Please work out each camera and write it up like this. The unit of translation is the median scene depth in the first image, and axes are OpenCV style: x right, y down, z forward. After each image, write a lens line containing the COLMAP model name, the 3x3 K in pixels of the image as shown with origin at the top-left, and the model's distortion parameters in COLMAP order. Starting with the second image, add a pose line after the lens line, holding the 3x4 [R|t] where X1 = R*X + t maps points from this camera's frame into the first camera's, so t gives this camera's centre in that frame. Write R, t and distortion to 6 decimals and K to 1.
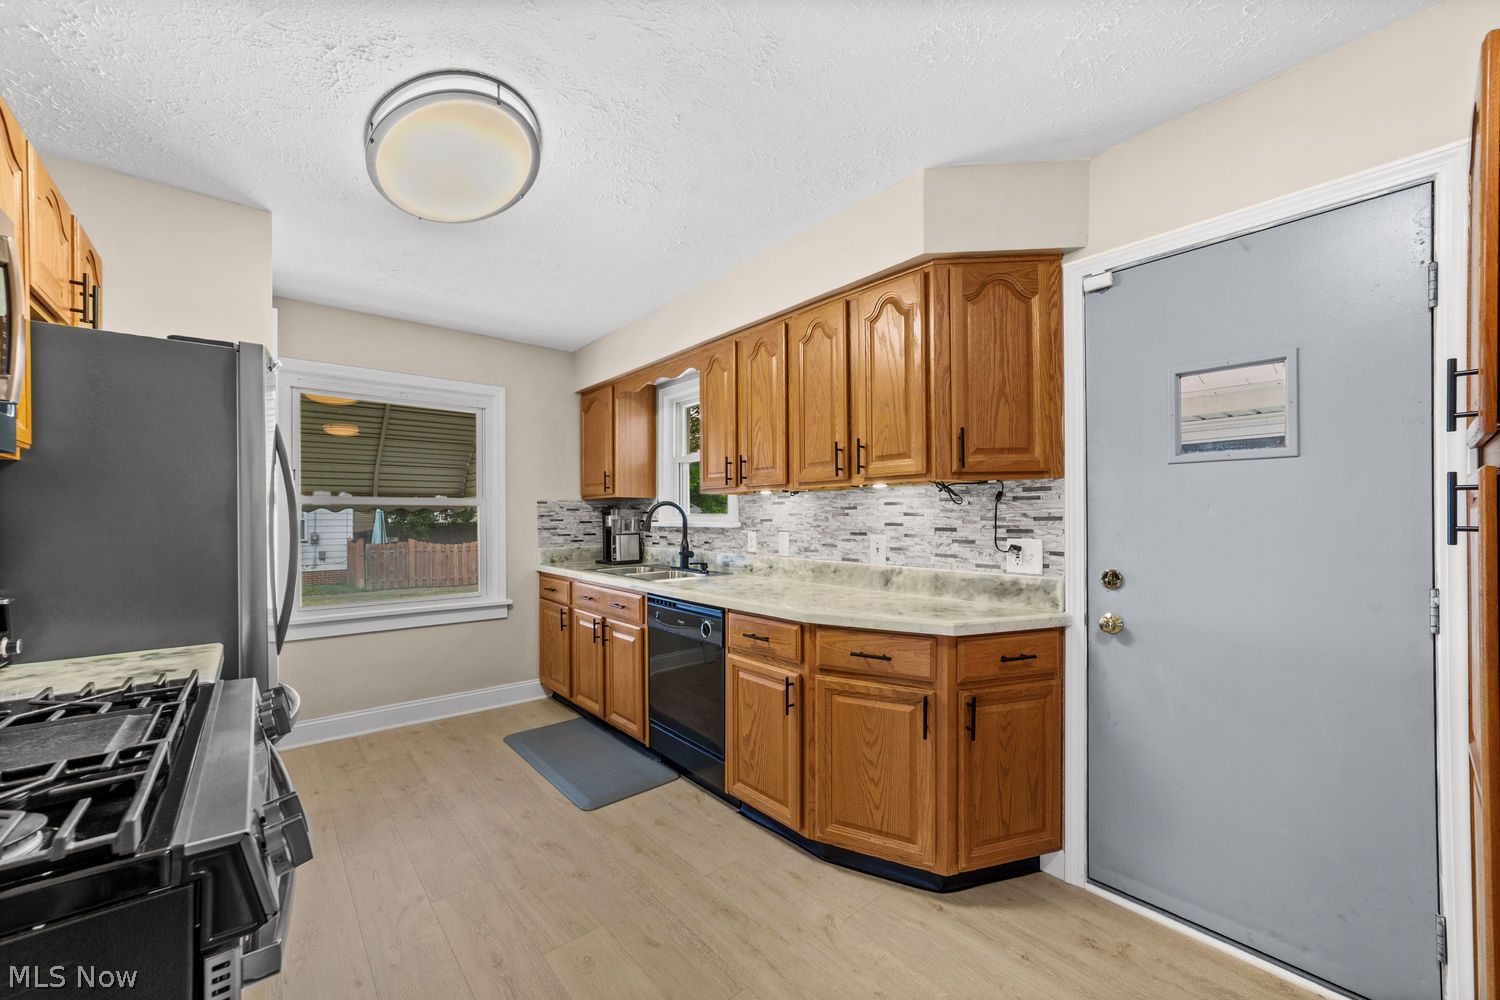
lens RADIAL K [[582.7, 0, 743.6], [0, 582.7, 515.3], [0, 0, 1]] dist [-0.001372, 0.000019]
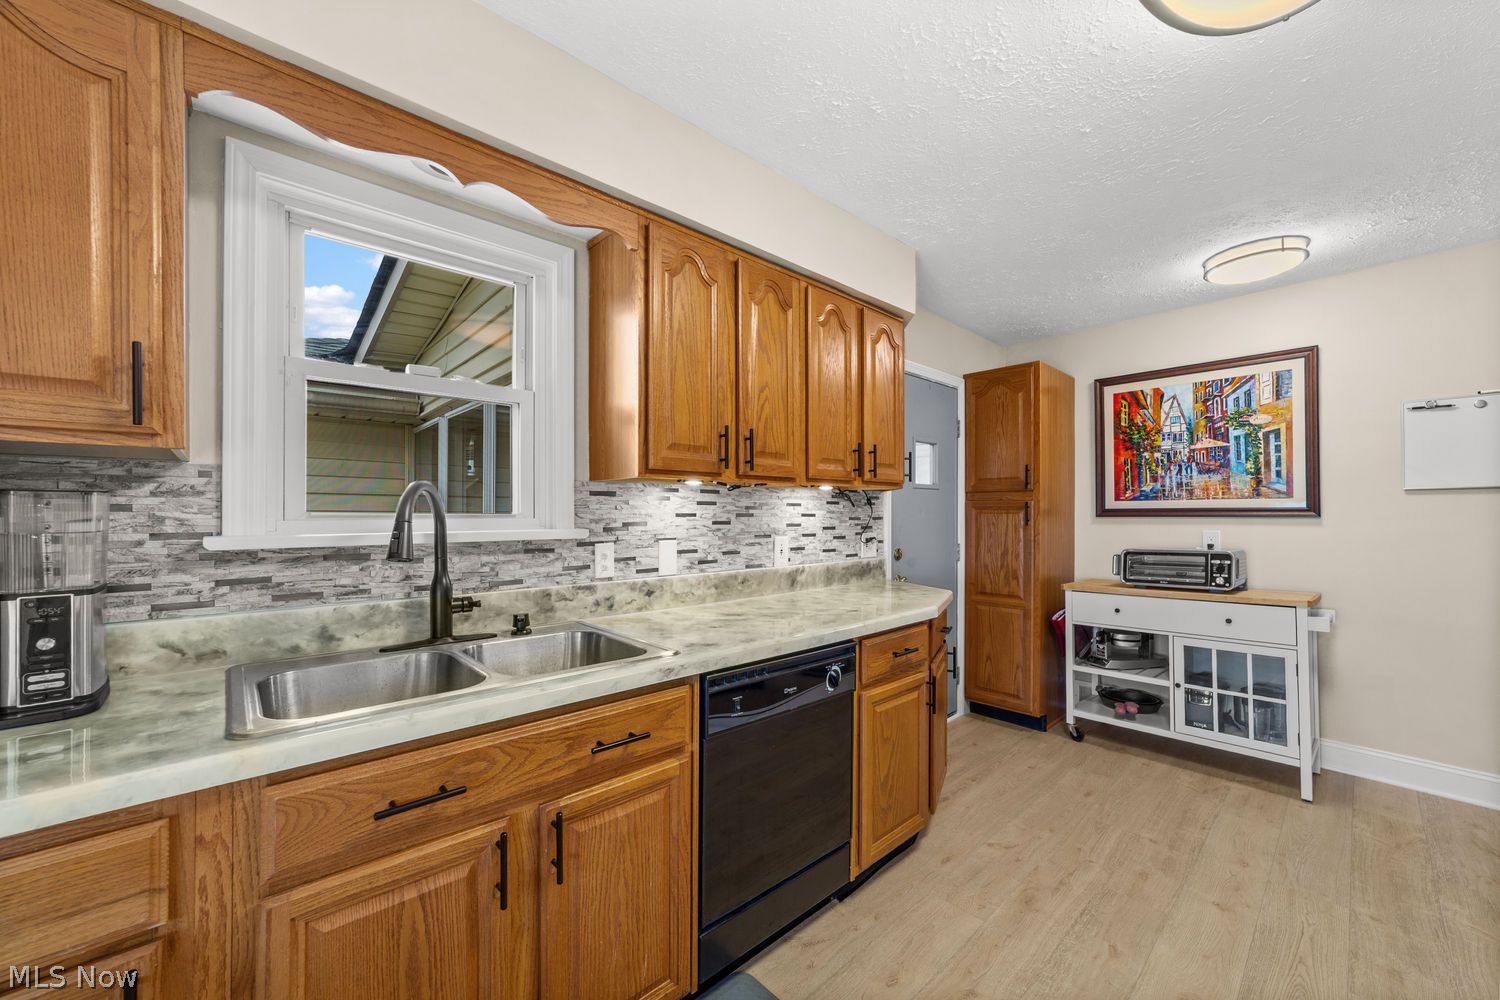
lens RADIAL K [[576.1, 0, 742.1], [0, 576.1, 509.4], [0, 0, 1]] dist [-0.002270, 0.000502]
pose [[-0.034186, 0.012309, 0.999340, -0.663426], [0.001043, 0.999924, -0.012280, 0.000491], [-0.999415, 0.000623, -0.034197, 0.994813]]
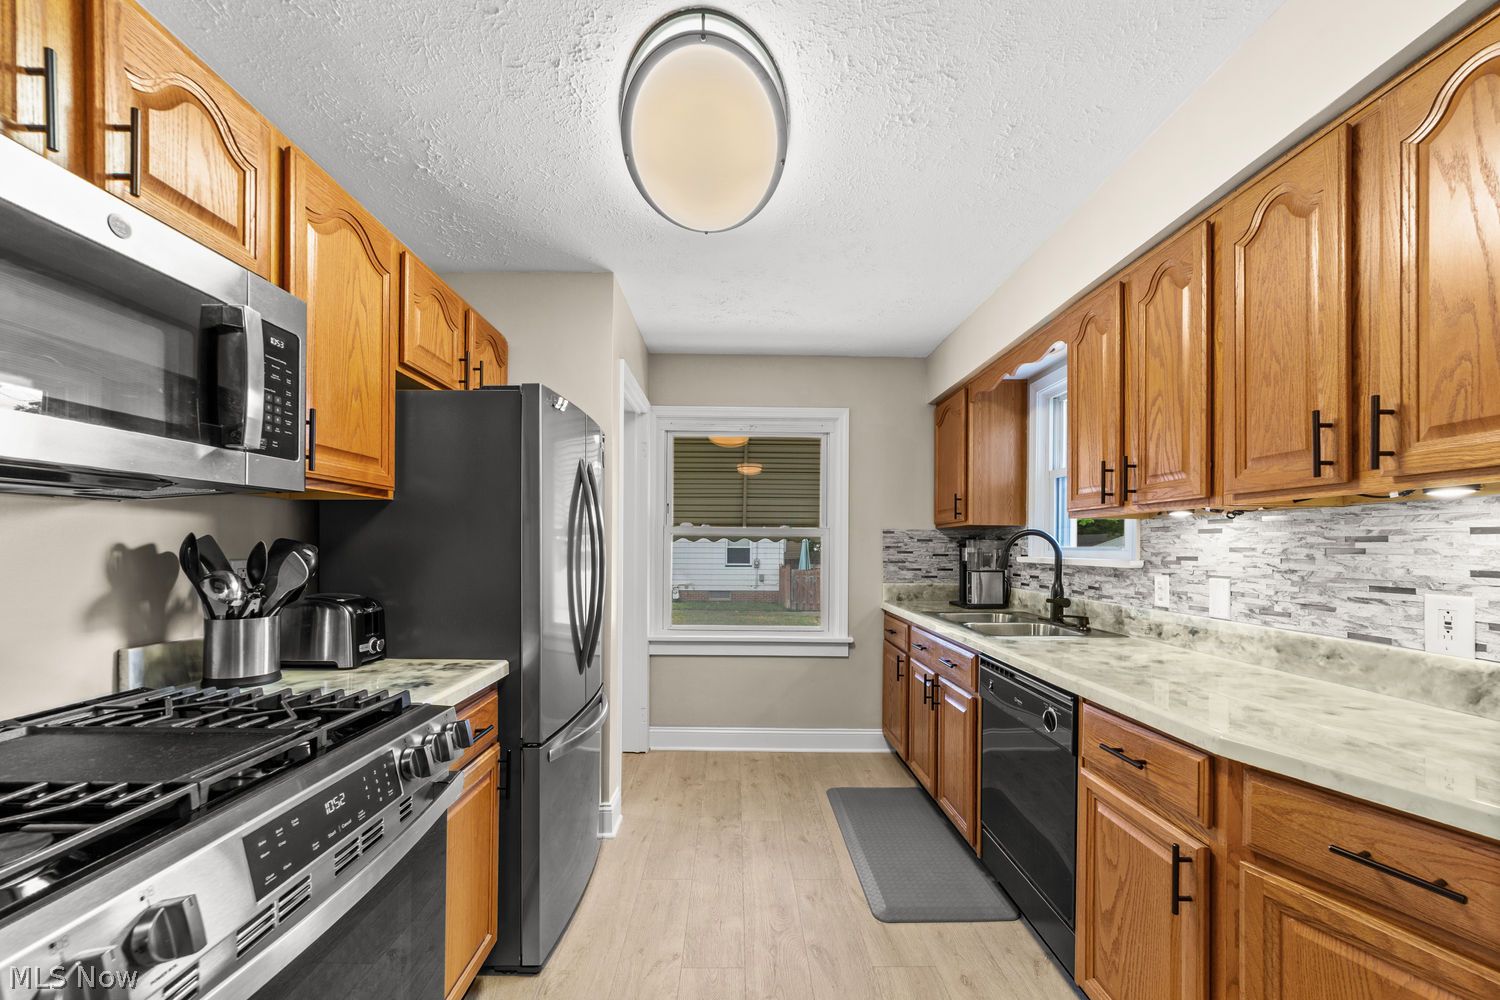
lens RADIAL K [[591.0, 0, 741.9], [0, 591.0, 543.4], [0, 0, 1]] dist [-0.018386, 0.008776]
pose [[0.770505, 0.007199, -0.637393, 0.079369], [-0.009912, 0.999951, -0.000688, -0.002666], [0.637357, 0.006847, 0.770538, 0.225040]]
